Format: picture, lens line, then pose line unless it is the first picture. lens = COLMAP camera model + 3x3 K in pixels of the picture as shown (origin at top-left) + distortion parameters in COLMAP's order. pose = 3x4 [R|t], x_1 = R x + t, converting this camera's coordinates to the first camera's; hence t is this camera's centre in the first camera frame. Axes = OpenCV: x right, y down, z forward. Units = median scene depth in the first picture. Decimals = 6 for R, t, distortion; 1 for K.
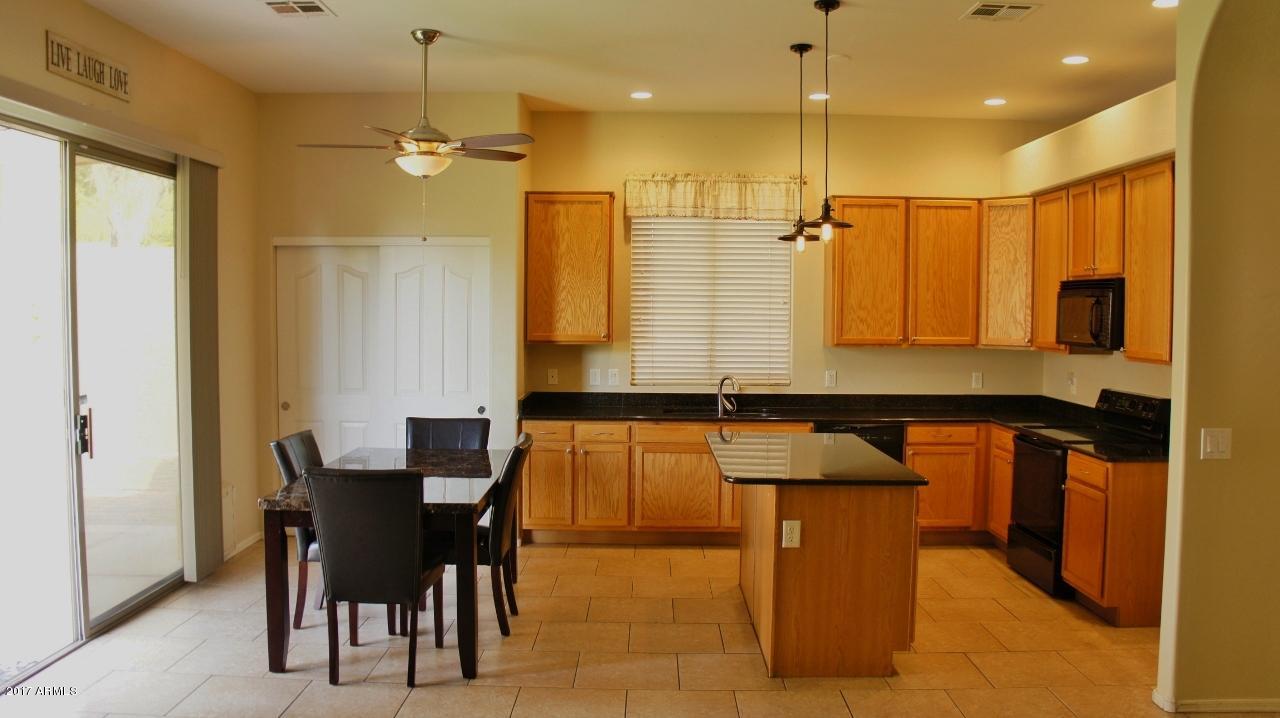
lens RADIAL K [[1007.3, 0, 640.0], [0, 1007.3, 359.0], [0, 0, 1]] dist [-0.191351, 0.134246]
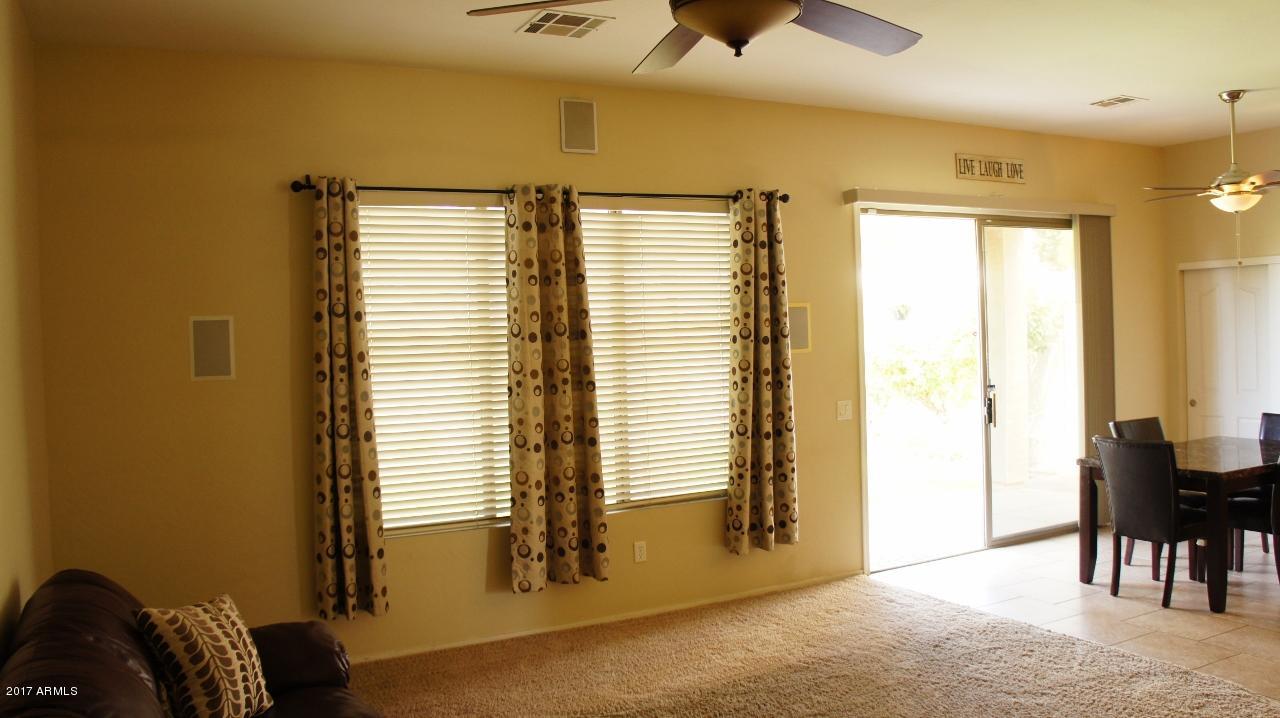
lens RADIAL K [[1007.3, 0, 640.0], [0, 1007.3, 359.0], [0, 0, 1]] dist [-0.191351, 0.134246]
pose [[0.470145, -0.004027, -0.882580, 0.476060], [-0.008189, 0.999927, -0.008925, 0.013580], [0.882551, 0.011423, 0.470078, -0.197107]]
